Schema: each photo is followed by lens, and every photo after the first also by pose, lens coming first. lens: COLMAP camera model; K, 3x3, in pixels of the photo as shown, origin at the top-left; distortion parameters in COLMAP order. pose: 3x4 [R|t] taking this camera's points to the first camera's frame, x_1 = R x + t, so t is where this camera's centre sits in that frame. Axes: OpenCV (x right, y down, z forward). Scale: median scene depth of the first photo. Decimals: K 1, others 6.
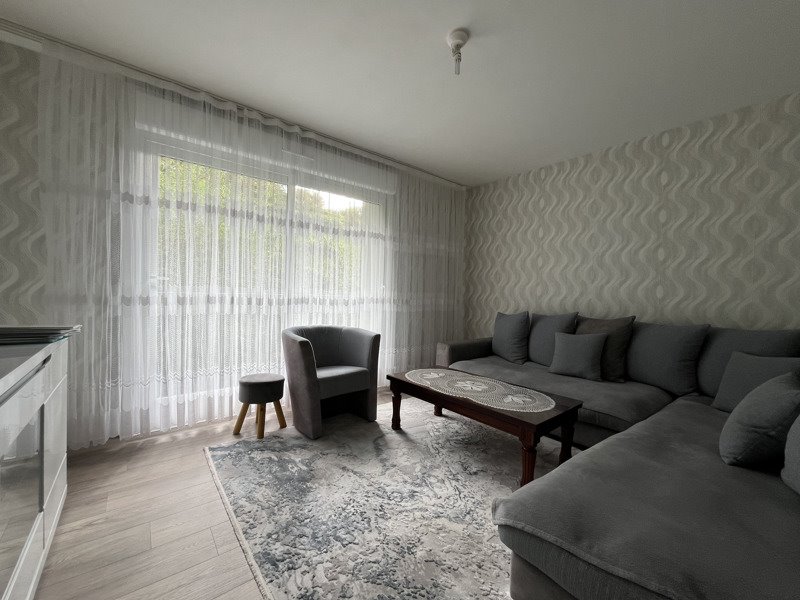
lens RADIAL K [[325.9, 0, 396.5], [0, 325.9, 298.9], [0, 0, 1]] dist [-0.000873, -0.000725]
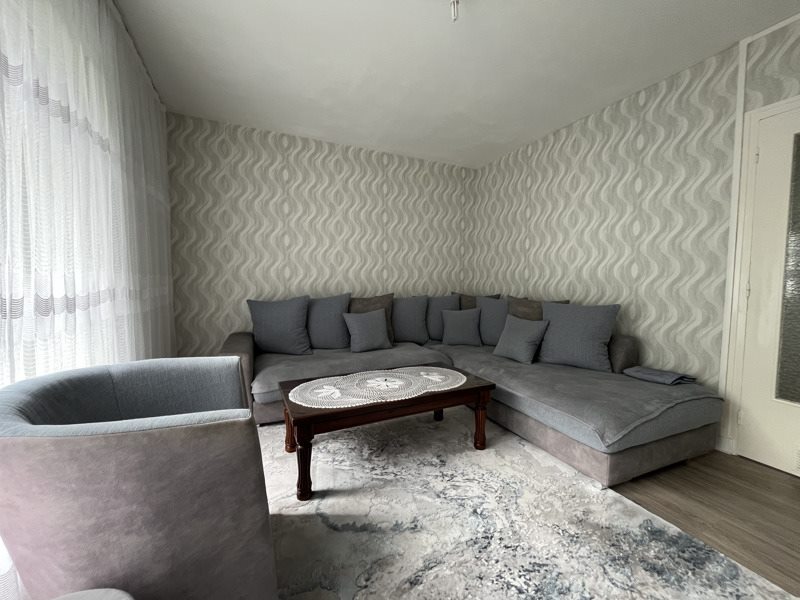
lens RADIAL K [[325.9, 0, 396.5], [0, 325.9, 298.9], [0, 0, 1]] dist [-0.000873, -0.000725]
pose [[0.228195, -0.077621, 0.970516, -0.573734], [0.013818, 0.996975, 0.076488, -0.024988], [-0.973517, -0.004044, 0.228577, 0.742341]]
